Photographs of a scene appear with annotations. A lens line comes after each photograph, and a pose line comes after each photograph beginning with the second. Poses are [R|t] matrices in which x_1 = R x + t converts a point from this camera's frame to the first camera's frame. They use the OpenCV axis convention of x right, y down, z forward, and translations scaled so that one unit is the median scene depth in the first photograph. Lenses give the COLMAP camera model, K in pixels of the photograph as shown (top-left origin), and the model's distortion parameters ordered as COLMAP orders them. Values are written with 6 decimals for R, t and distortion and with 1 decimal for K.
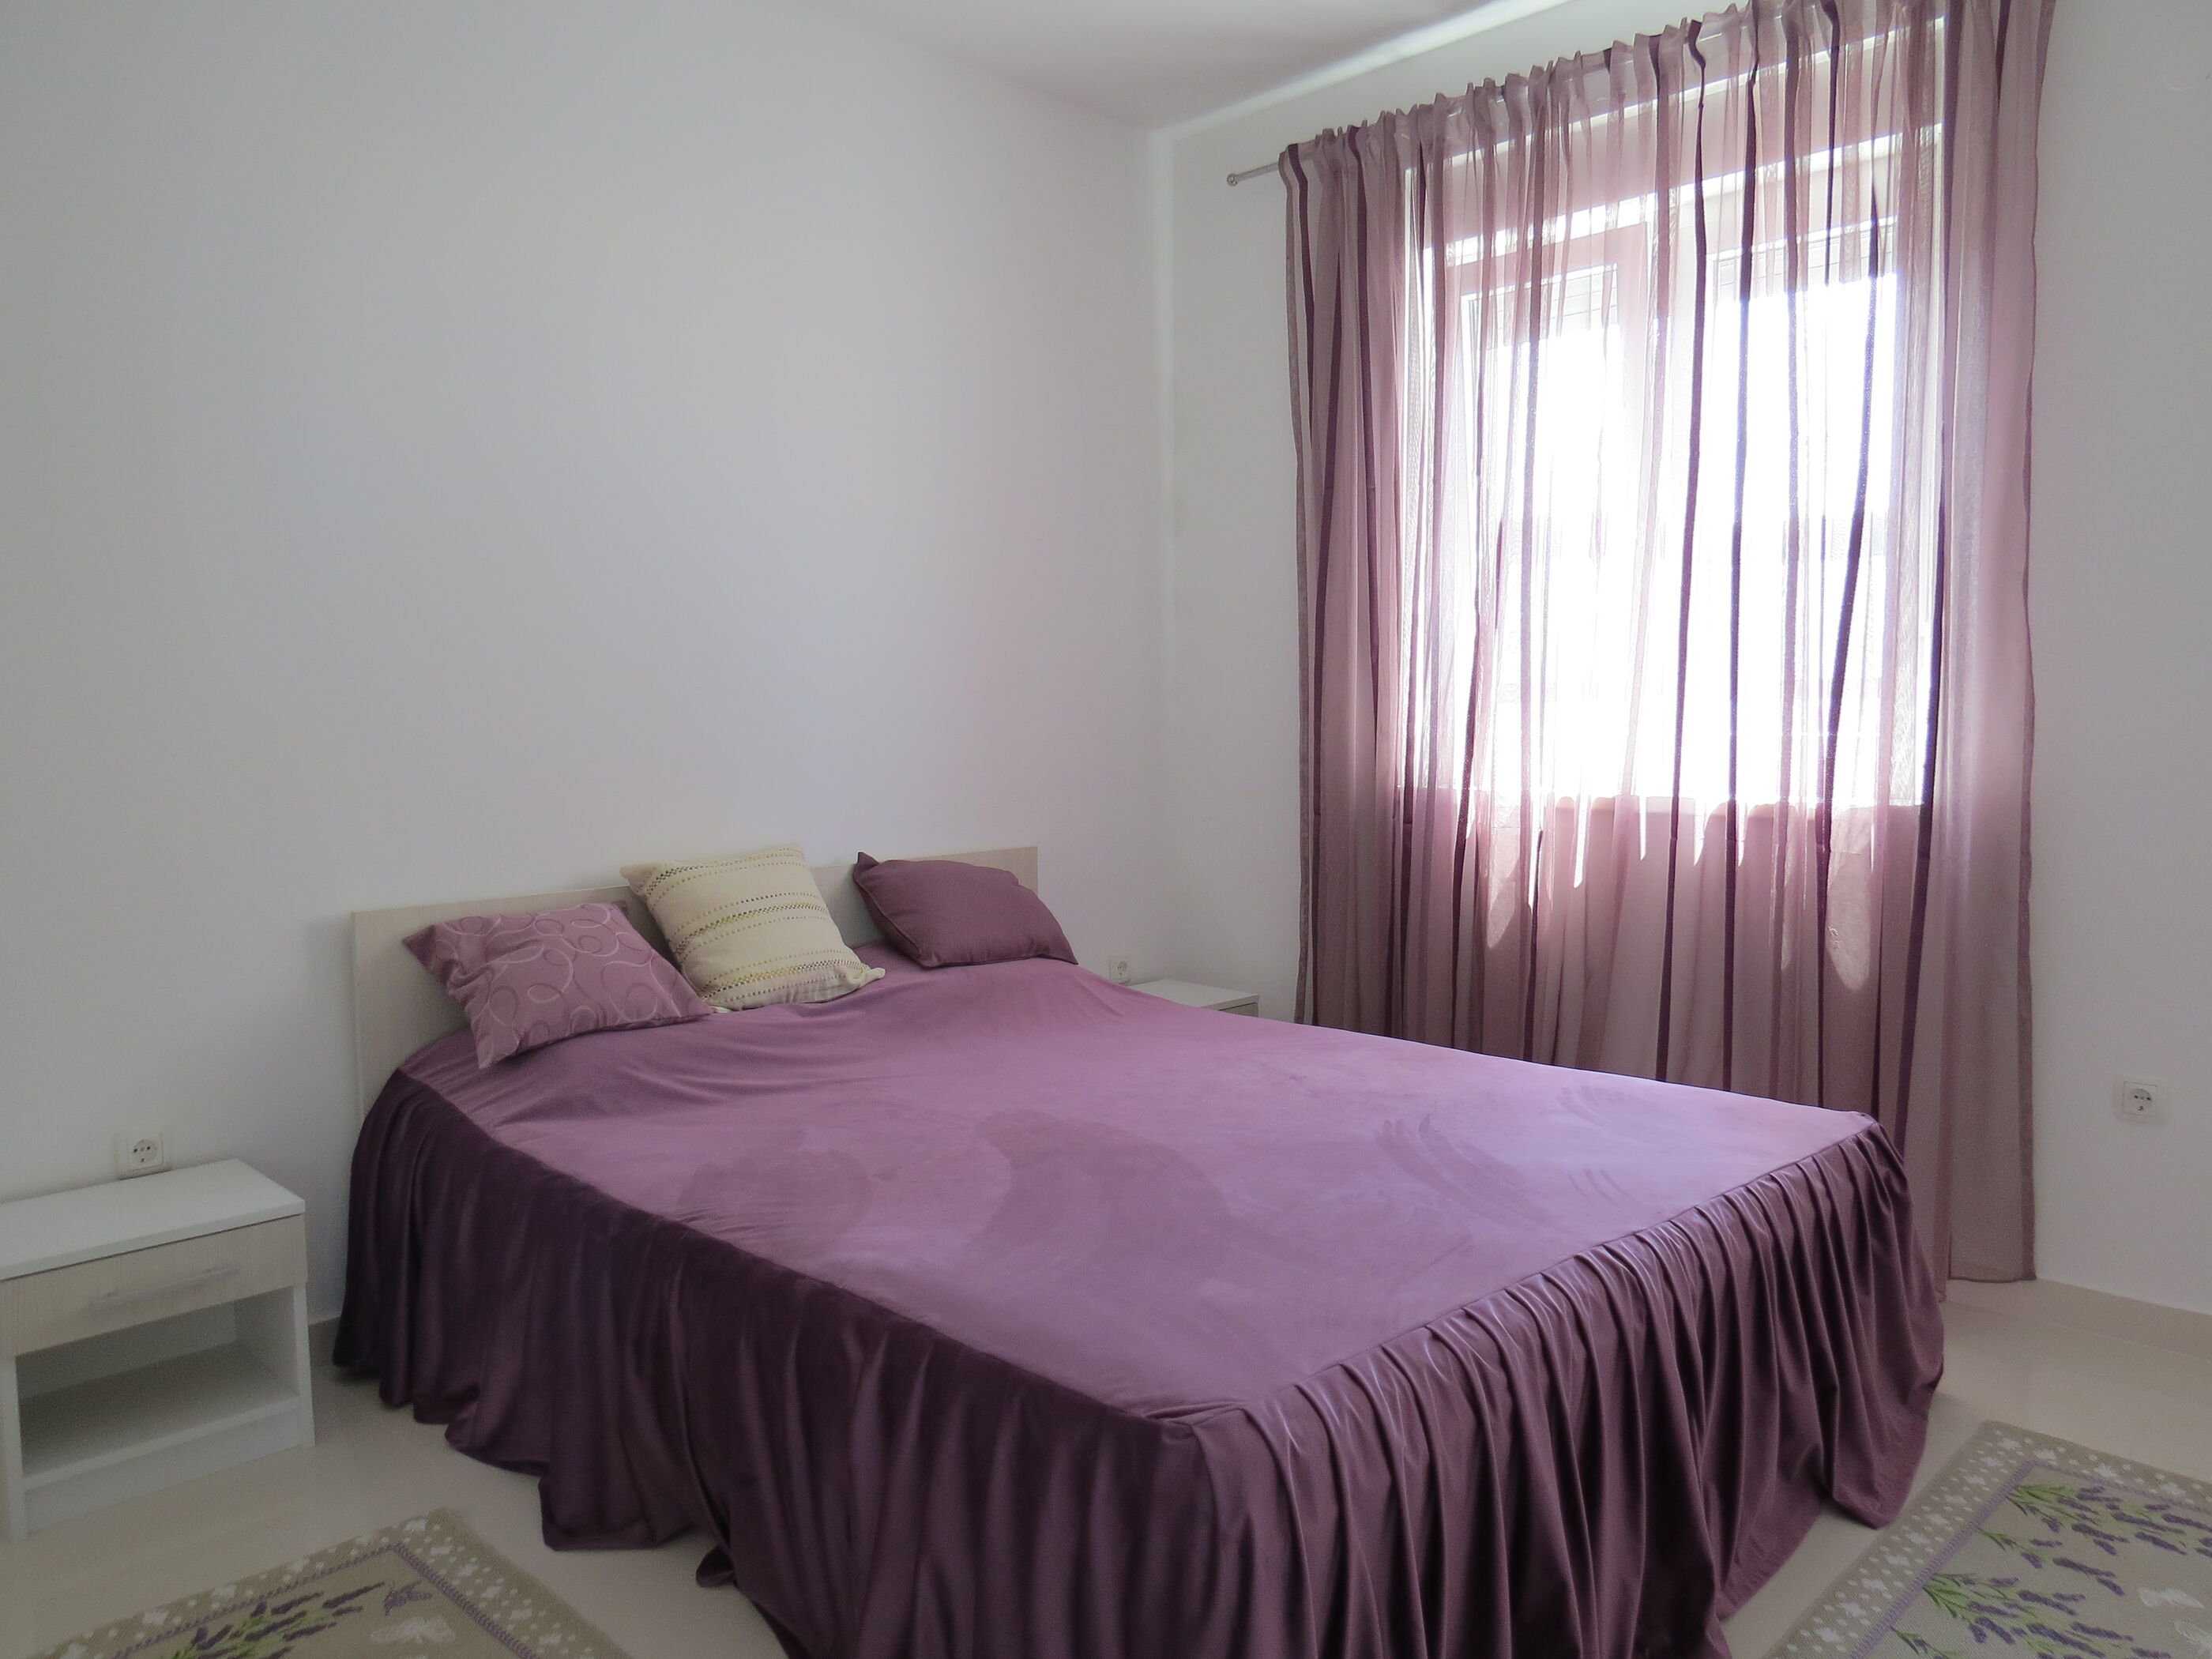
lens RADIAL K [[1579.9, 0, 1073.1], [0, 1579.9, 829.5], [0, 0, 1]] dist [-0.000641, -0.000518]
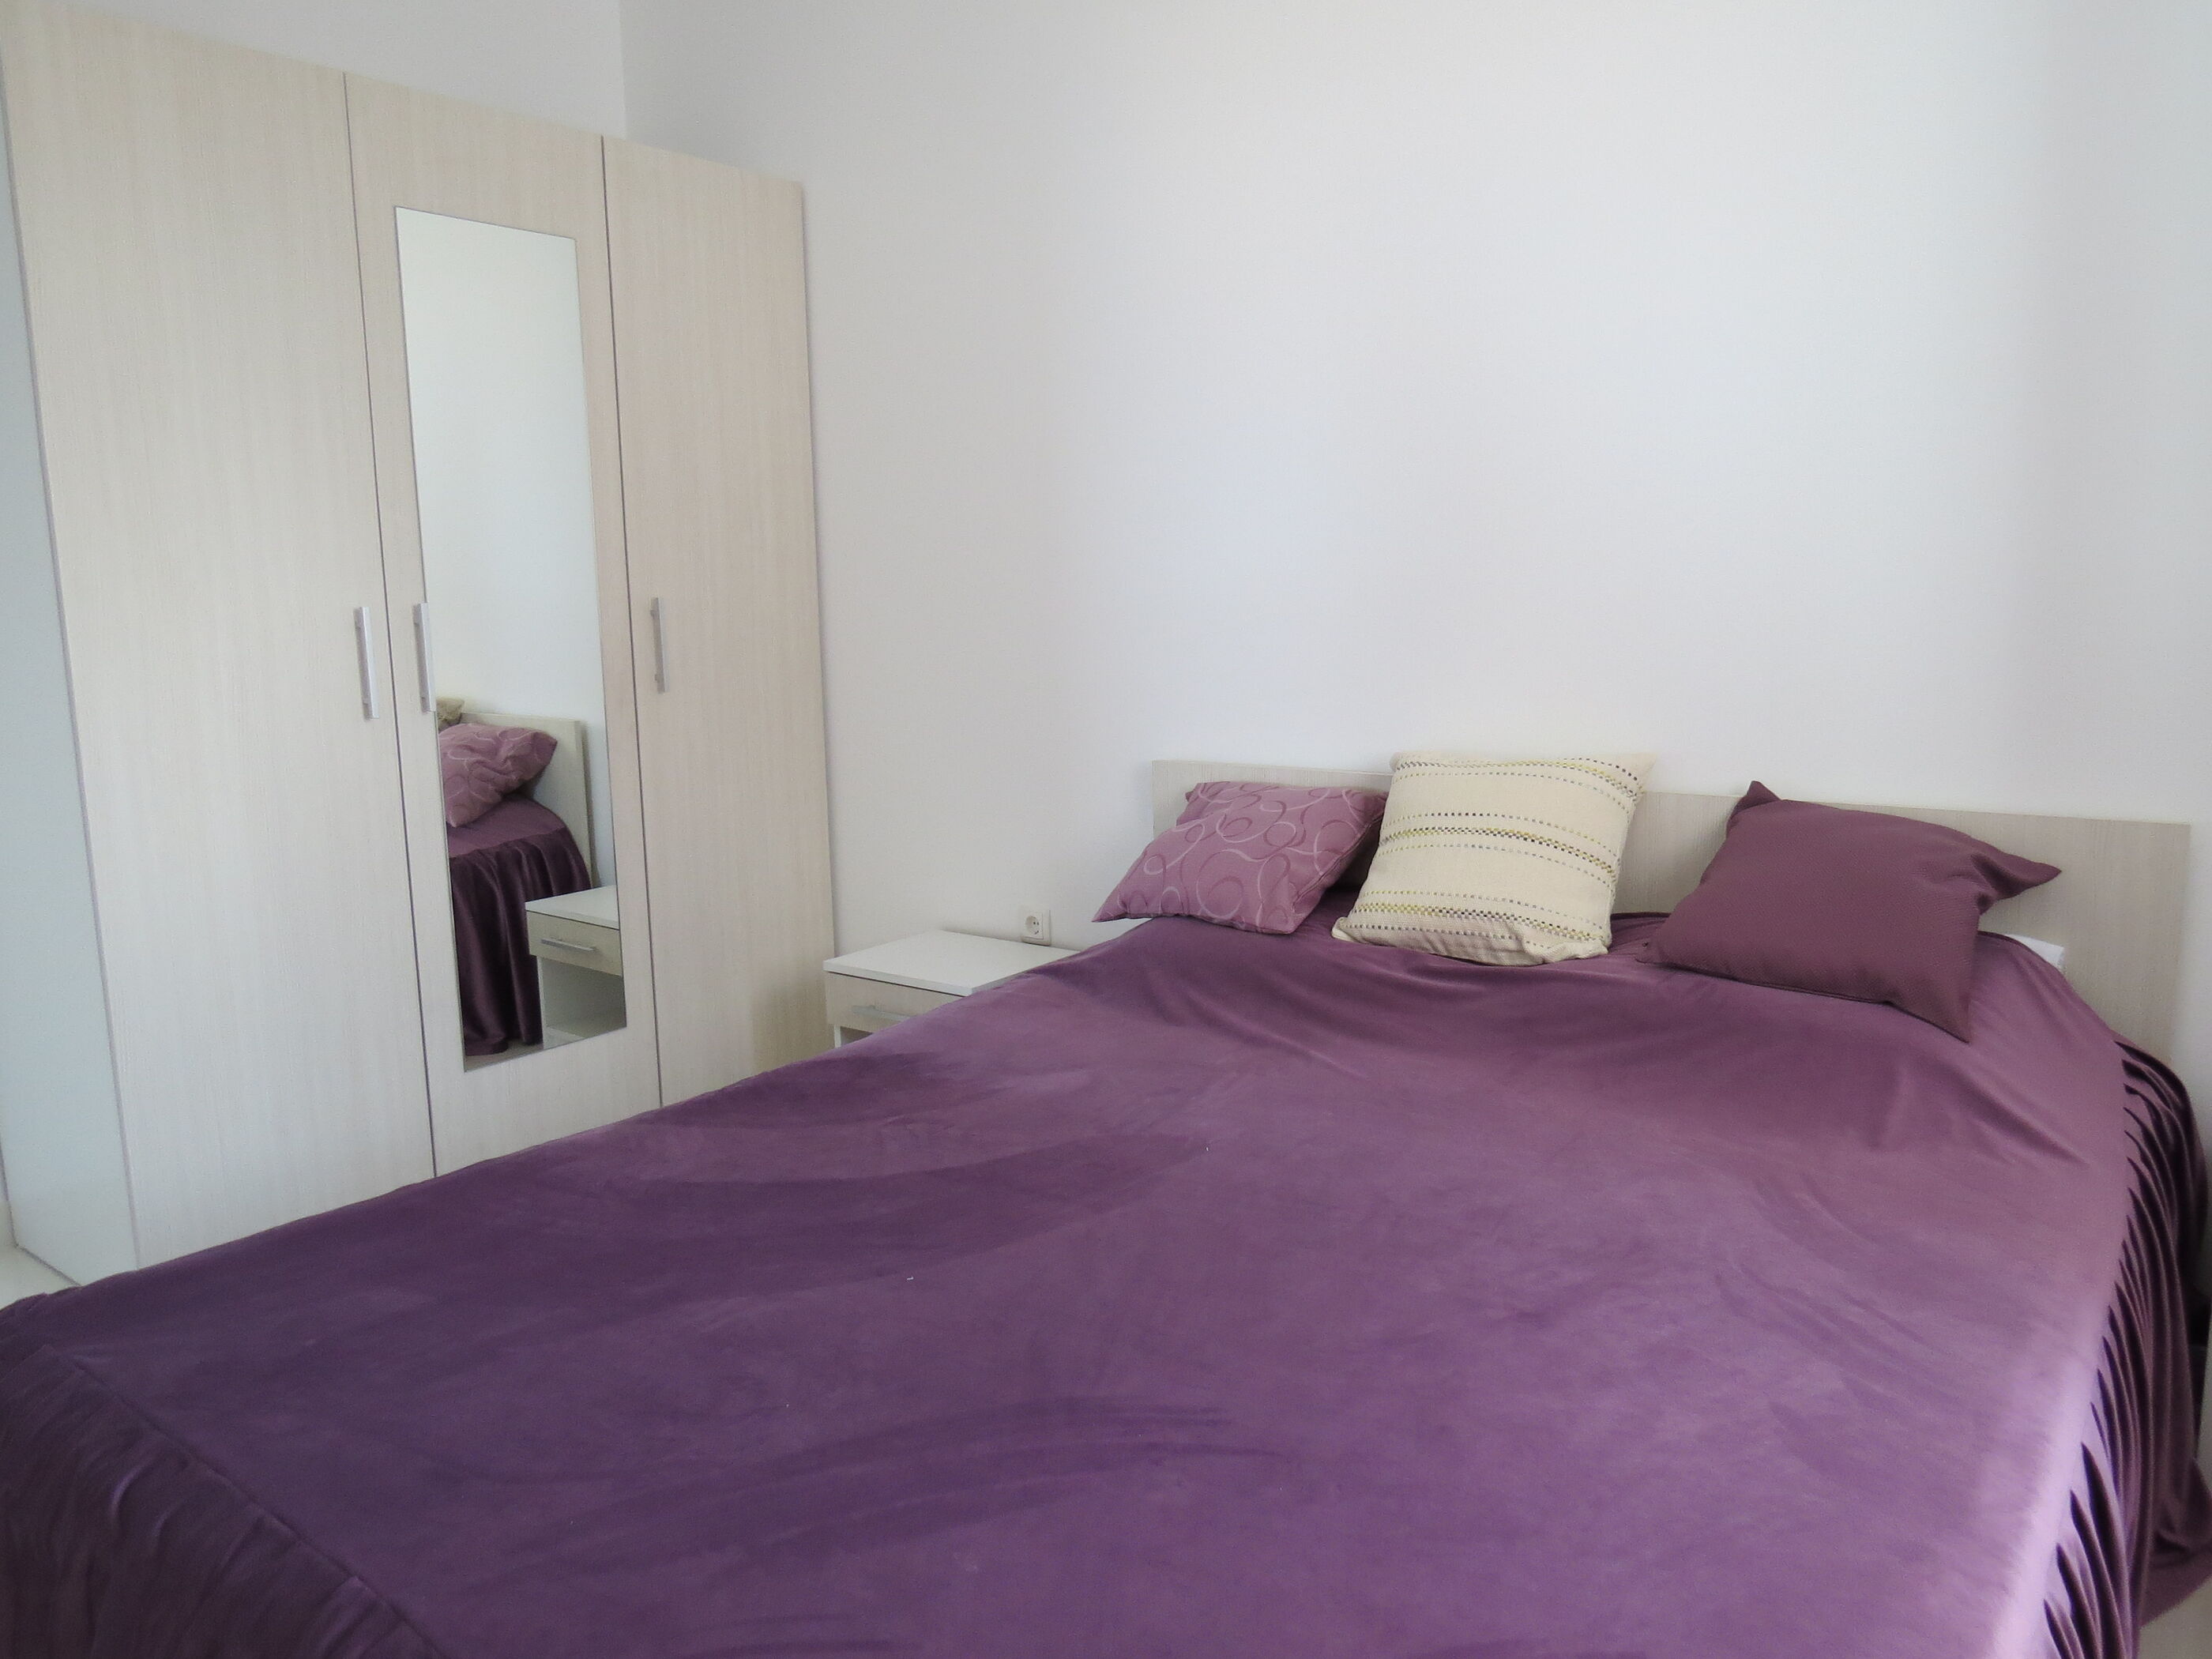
lens RADIAL K [[1578.1, 0, 1109.8], [0, 1578.1, 827.5], [0, 0, 1]] dist [-0.016744, -0.003712]
pose [[0.153392, 0.162864, -0.974652, 0.469960], [-0.055708, 0.986181, 0.156023, -0.053753], [0.986594, 0.030363, 0.160345, 0.634527]]
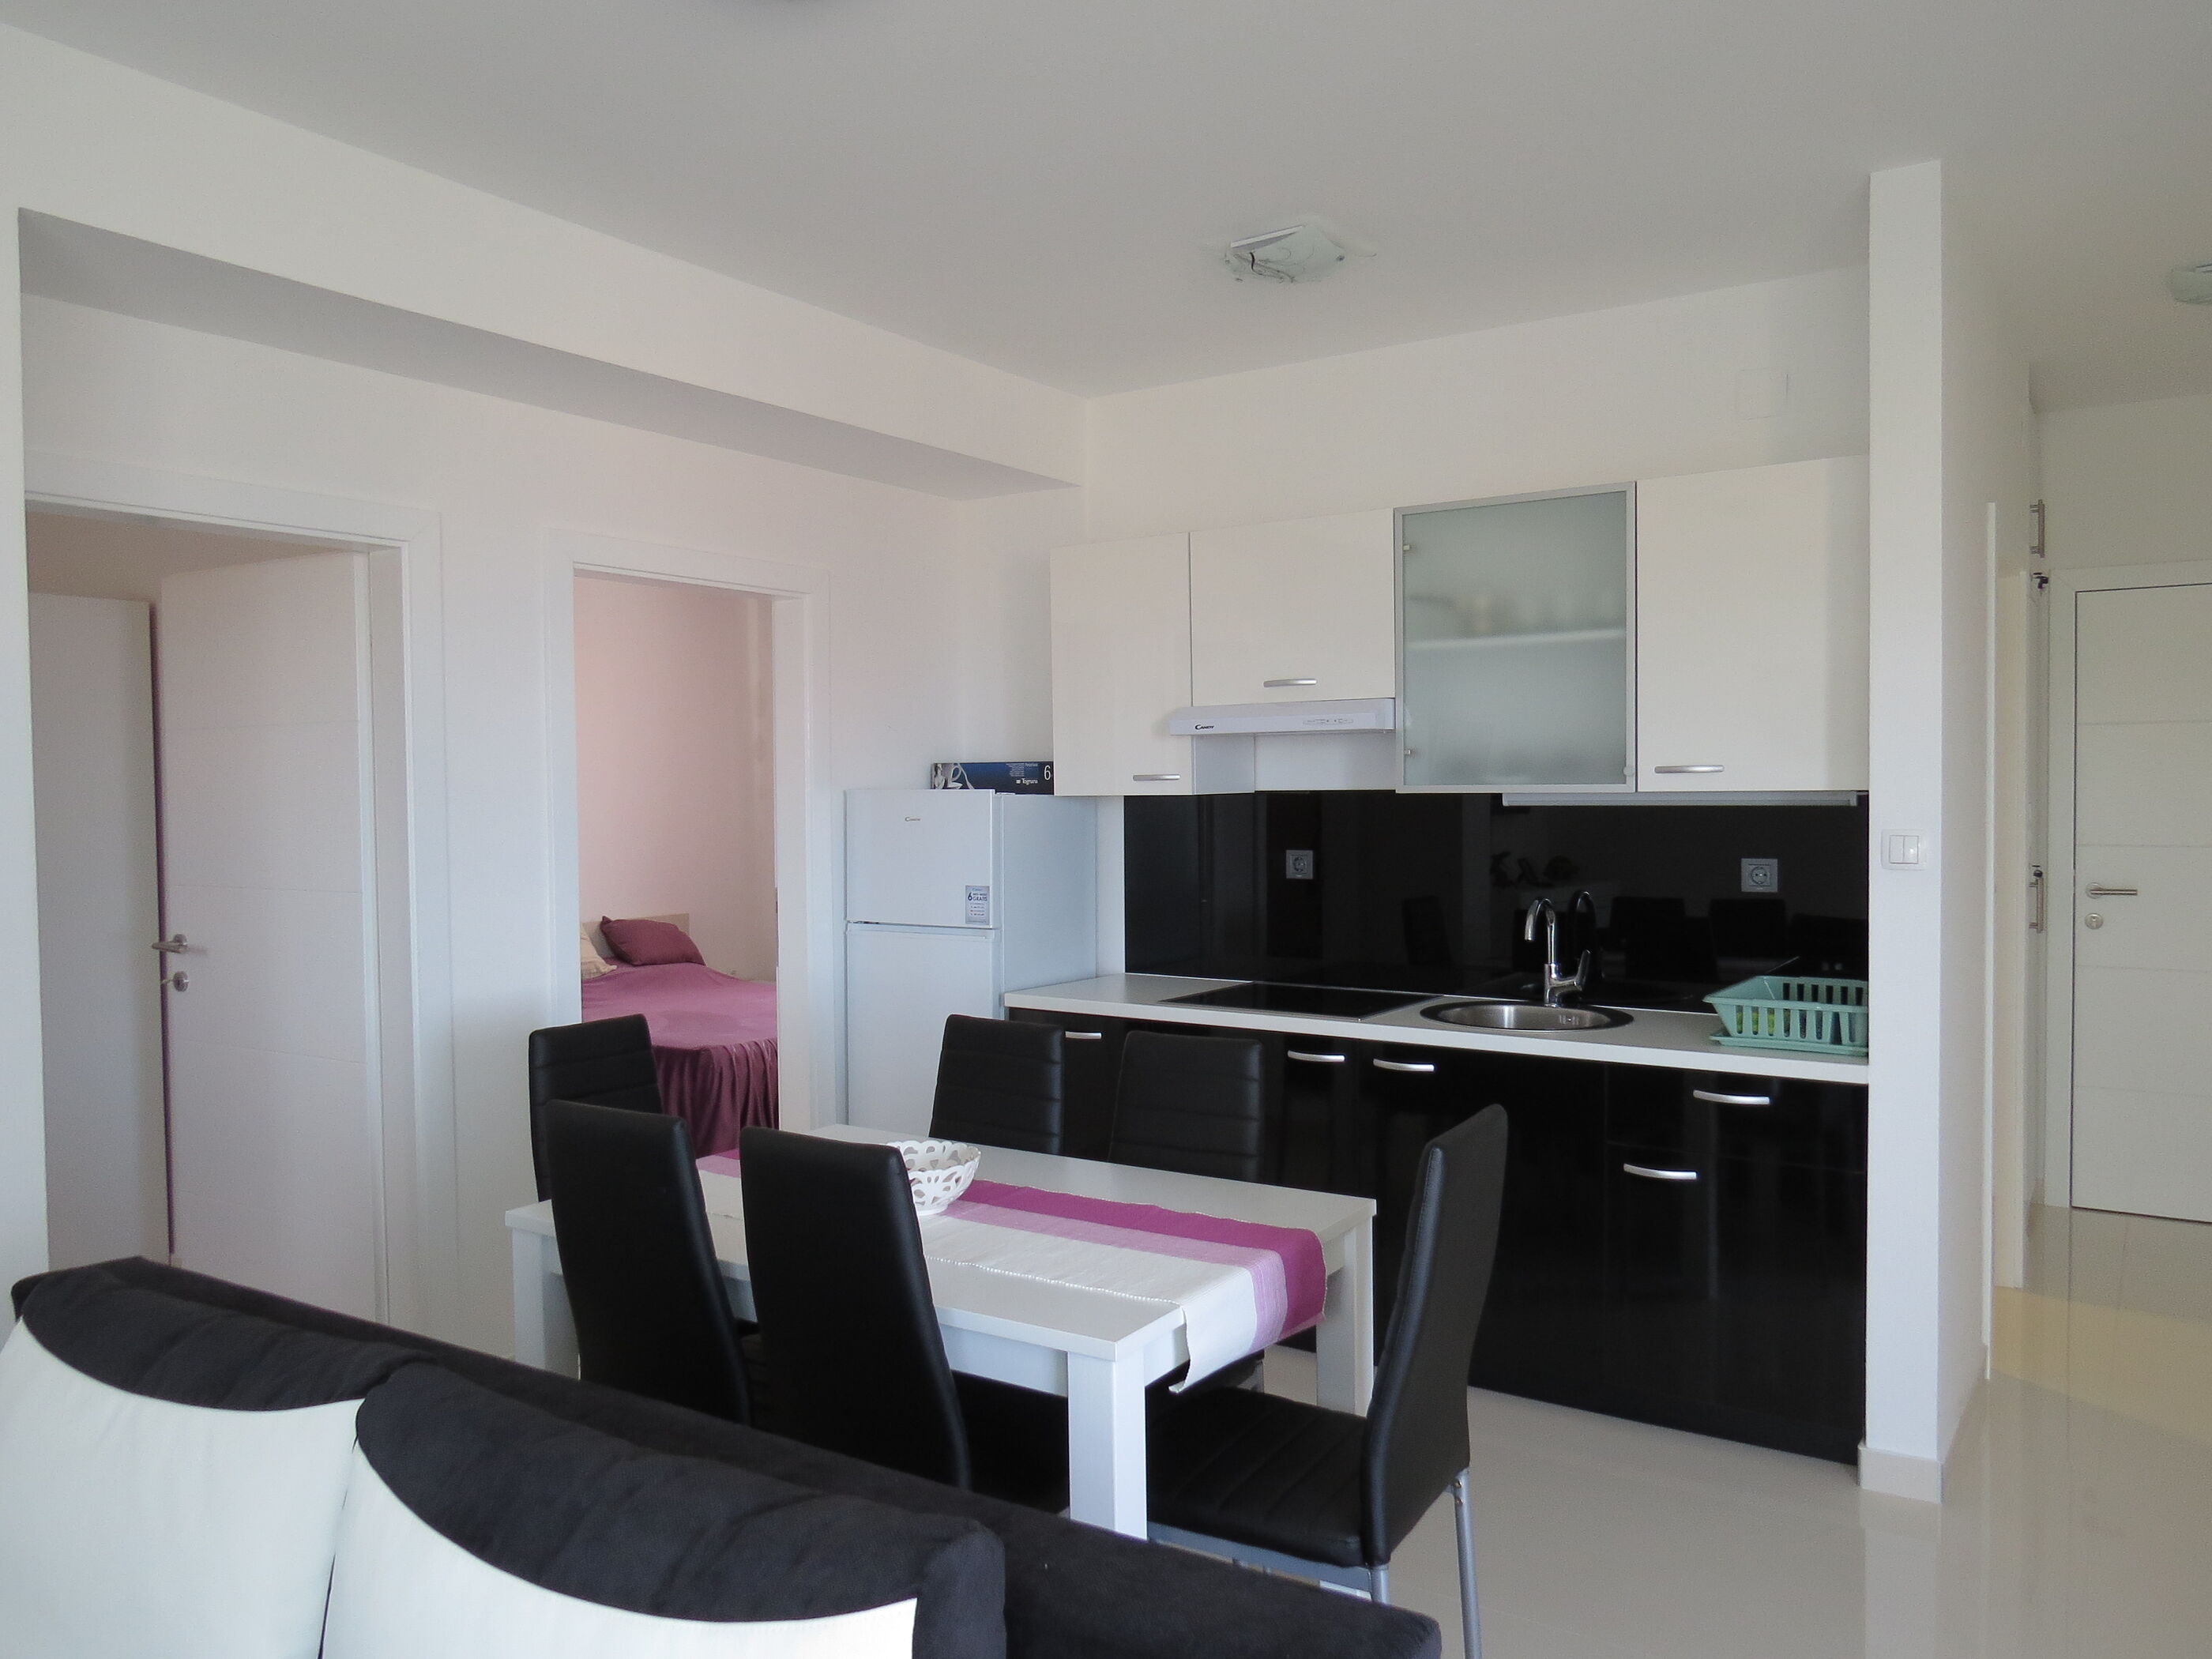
lens RADIAL K [[1581.9, 0, 1106.0], [0, 1581.9, 829.5], [0, 0, 1]] dist [-0.018954, -0.002572]
pose [[0.979175, -0.007037, 0.202895, 0.106892], [0.018359, 0.998374, -0.053974, 0.025626], [-0.202186, 0.056575, 0.977712, -1.316025]]
